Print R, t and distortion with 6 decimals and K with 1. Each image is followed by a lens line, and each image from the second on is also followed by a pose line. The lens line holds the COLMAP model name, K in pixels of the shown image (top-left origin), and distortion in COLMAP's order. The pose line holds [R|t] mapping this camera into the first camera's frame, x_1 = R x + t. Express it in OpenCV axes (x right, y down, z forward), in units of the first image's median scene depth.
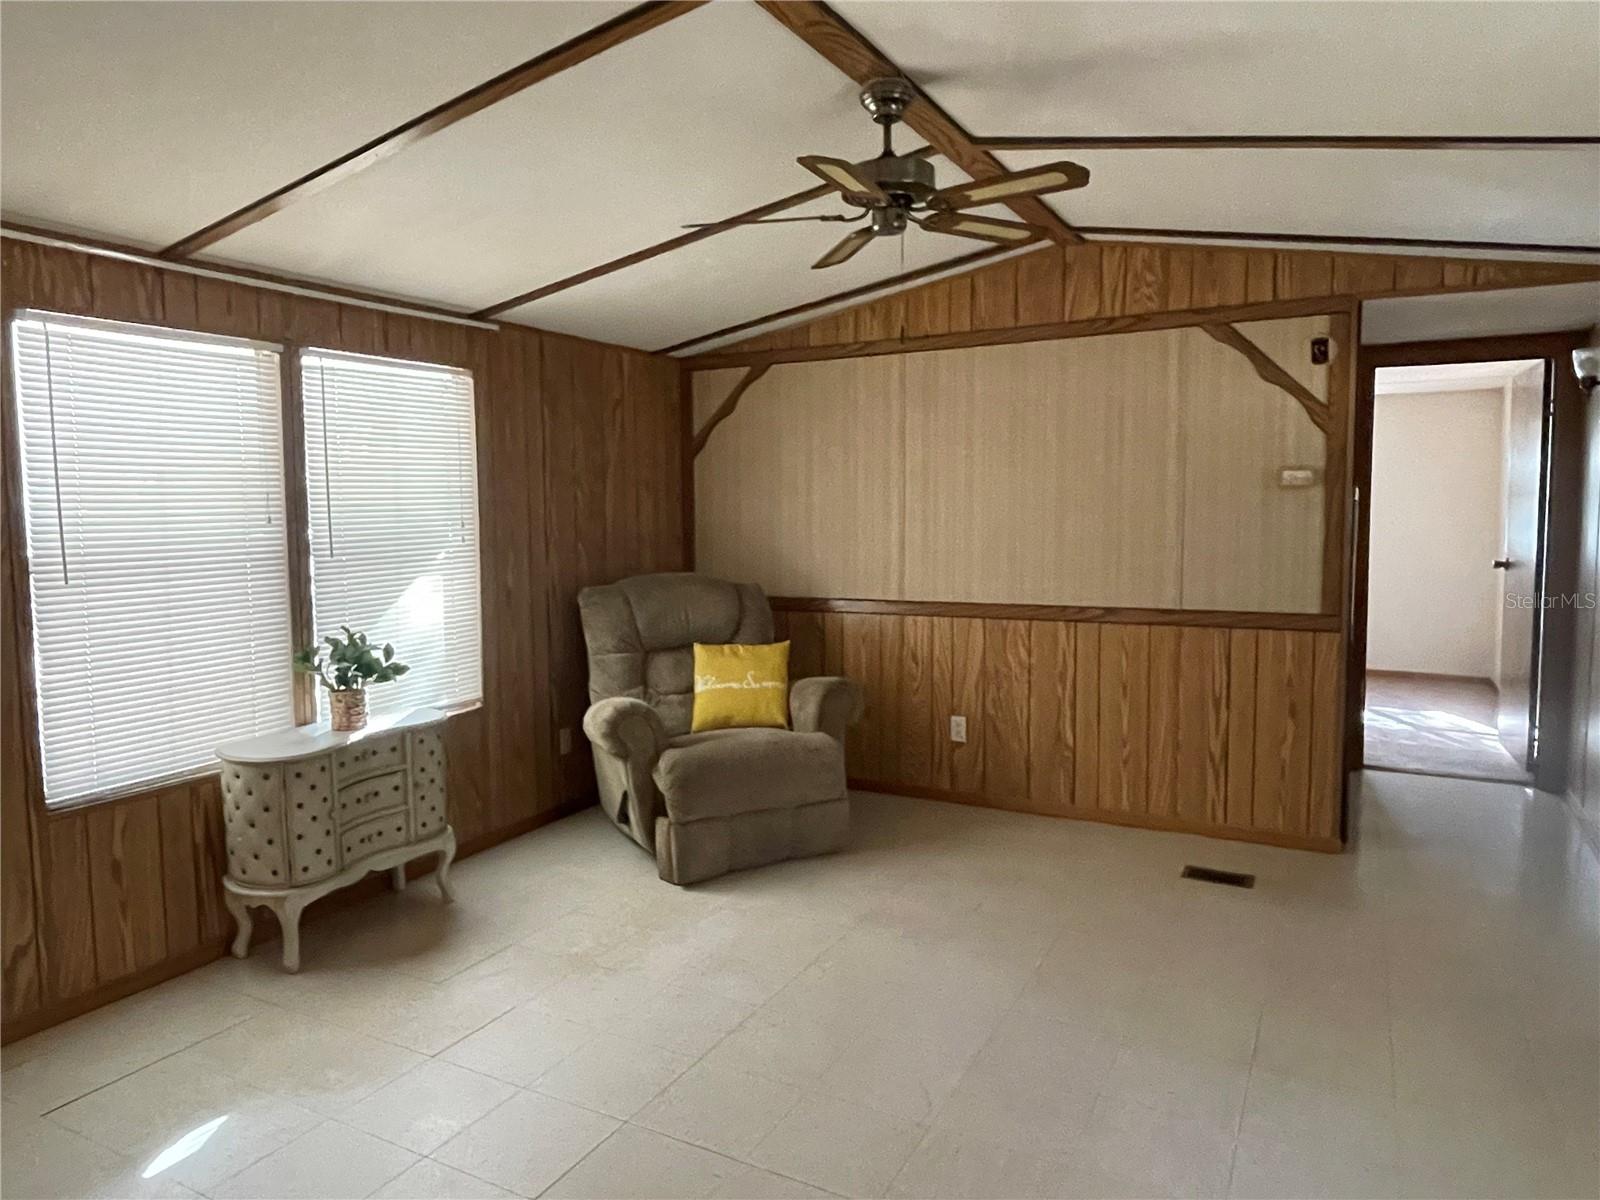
lens RADIAL K [[1048.8, 0, 750.0], [0, 1048.8, 595.0], [0, 0, 1]] dist [-0.002450, -0.001827]
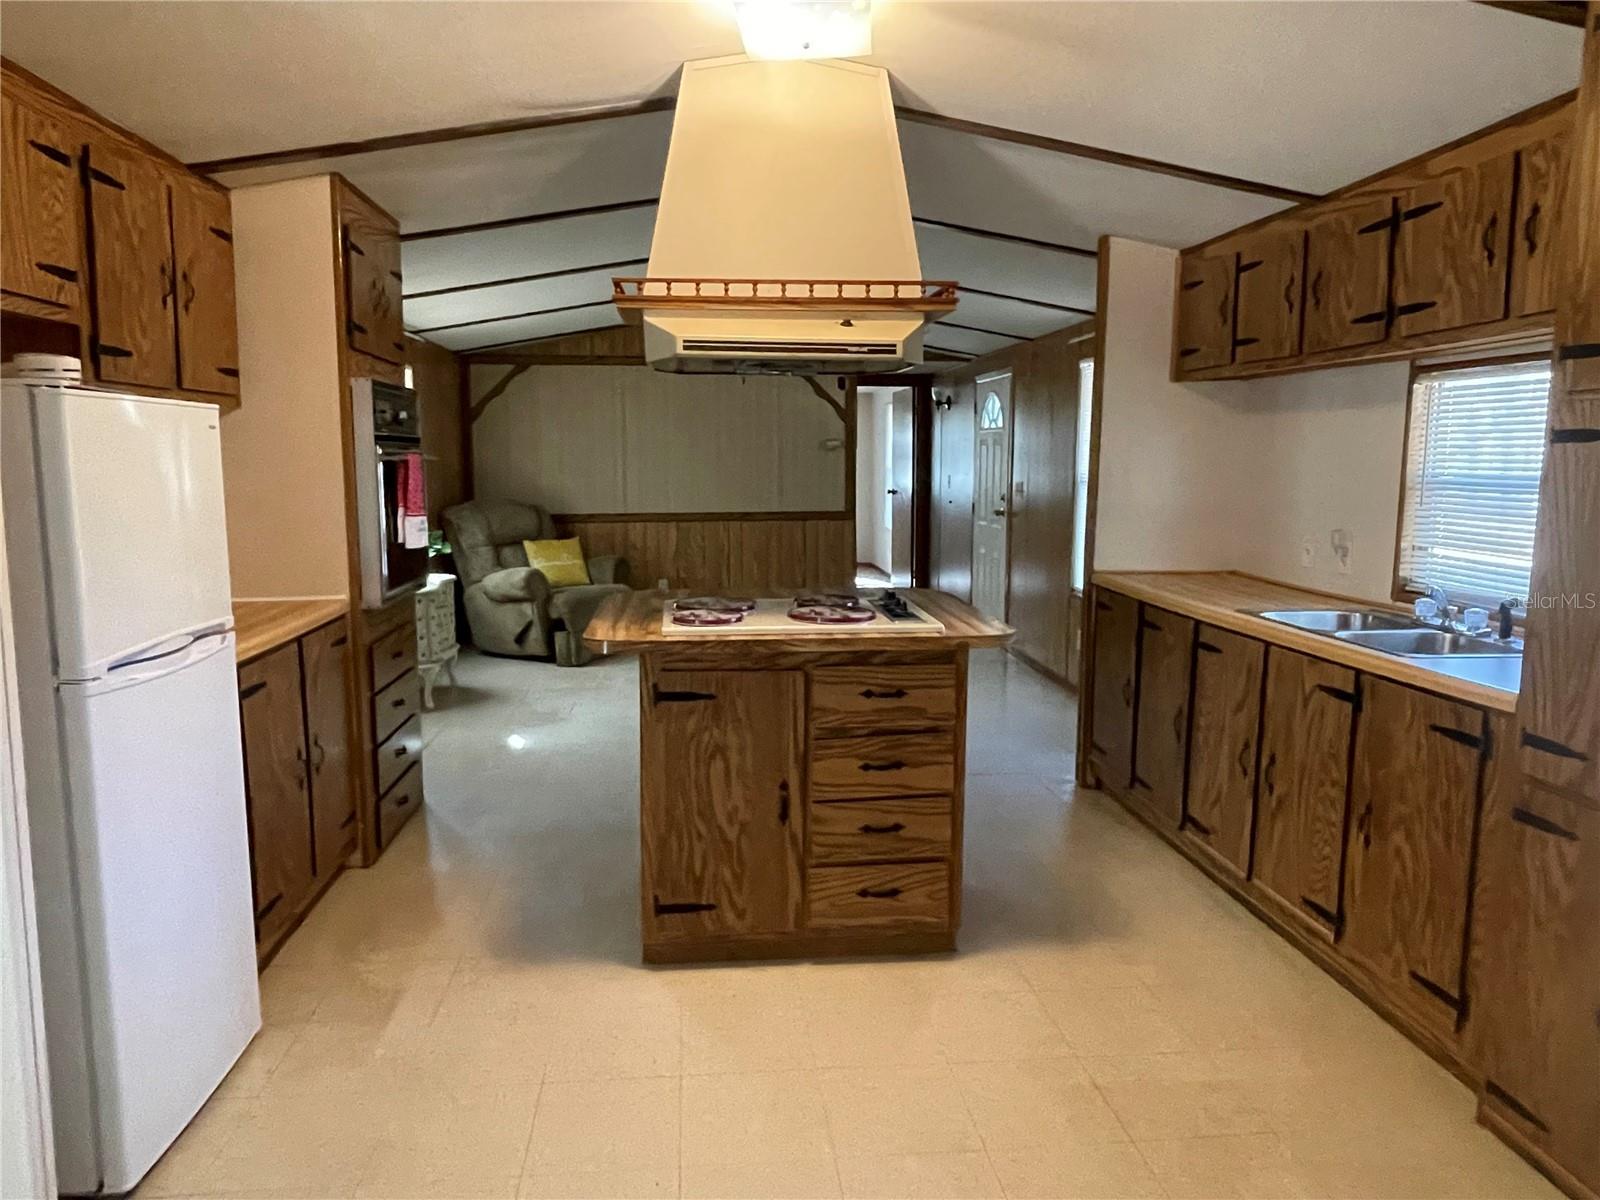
lens RADIAL K [[1048.8, 0, 750.0], [0, 1048.8, 595.0], [0, 0, 1]] dist [-0.002450, -0.001827]
pose [[0.833992, -0.059194, 0.548592, -0.652969], [0.037836, 0.998024, 0.050168, 0.062162], [-0.550477, -0.021084, 0.834584, -0.540558]]
